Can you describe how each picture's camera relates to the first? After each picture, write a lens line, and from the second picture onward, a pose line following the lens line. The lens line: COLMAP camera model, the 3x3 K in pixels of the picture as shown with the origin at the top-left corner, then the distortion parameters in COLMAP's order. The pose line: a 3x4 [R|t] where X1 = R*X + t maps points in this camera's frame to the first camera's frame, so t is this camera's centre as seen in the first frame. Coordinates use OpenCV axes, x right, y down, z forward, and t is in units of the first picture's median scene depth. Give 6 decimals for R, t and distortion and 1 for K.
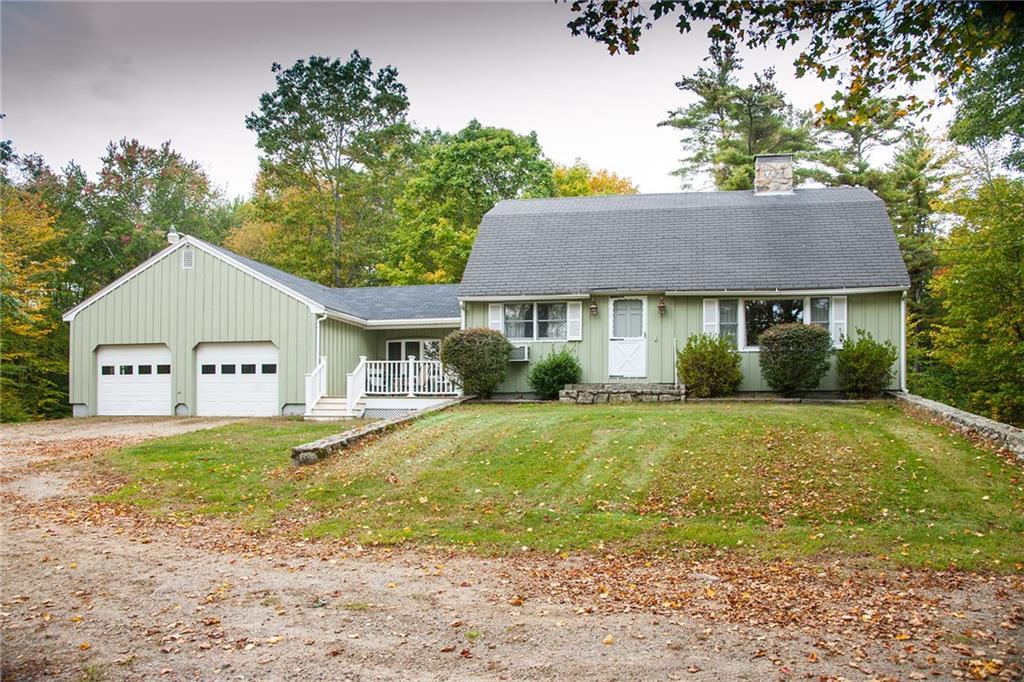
lens RADIAL K [[776.7, 0, 513.9], [0, 776.7, 384.2], [0, 0, 1]] dist [-0.098522, 0.003040]
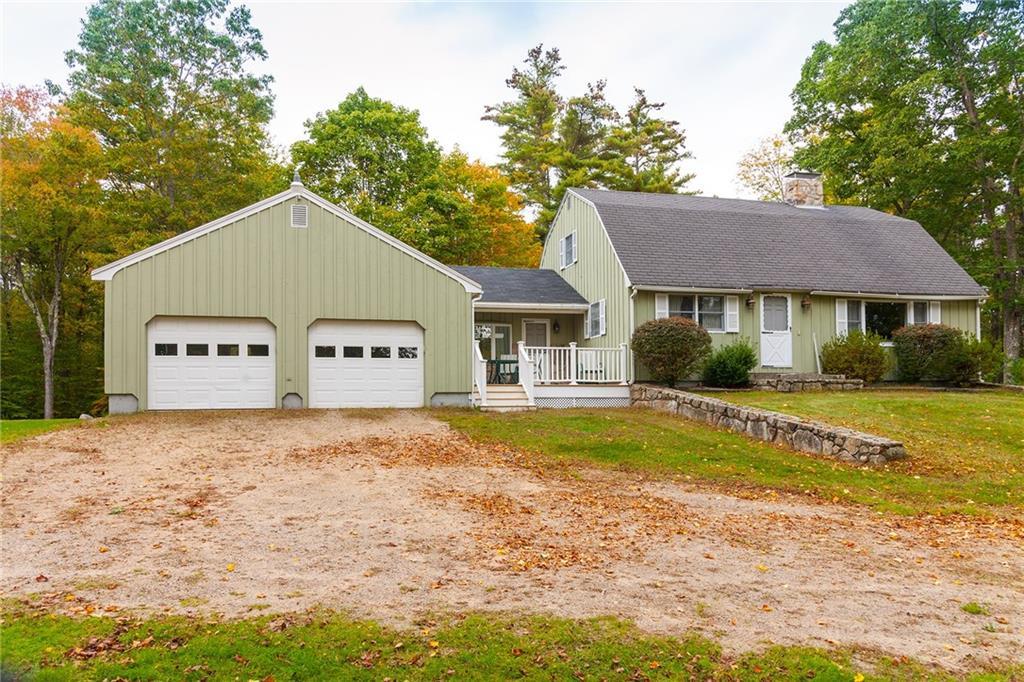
lens RADIAL K [[761.4, 0, 510.7], [0, 761.4, 353.3], [0, 0, 1]] dist [0.027216, 0.000189]
pose [[0.902071, 0.018404, 0.431196, -0.612233], [-0.009705, 0.999703, -0.022365, -0.001070], [-0.431479, 0.015991, 0.901981, 0.177893]]
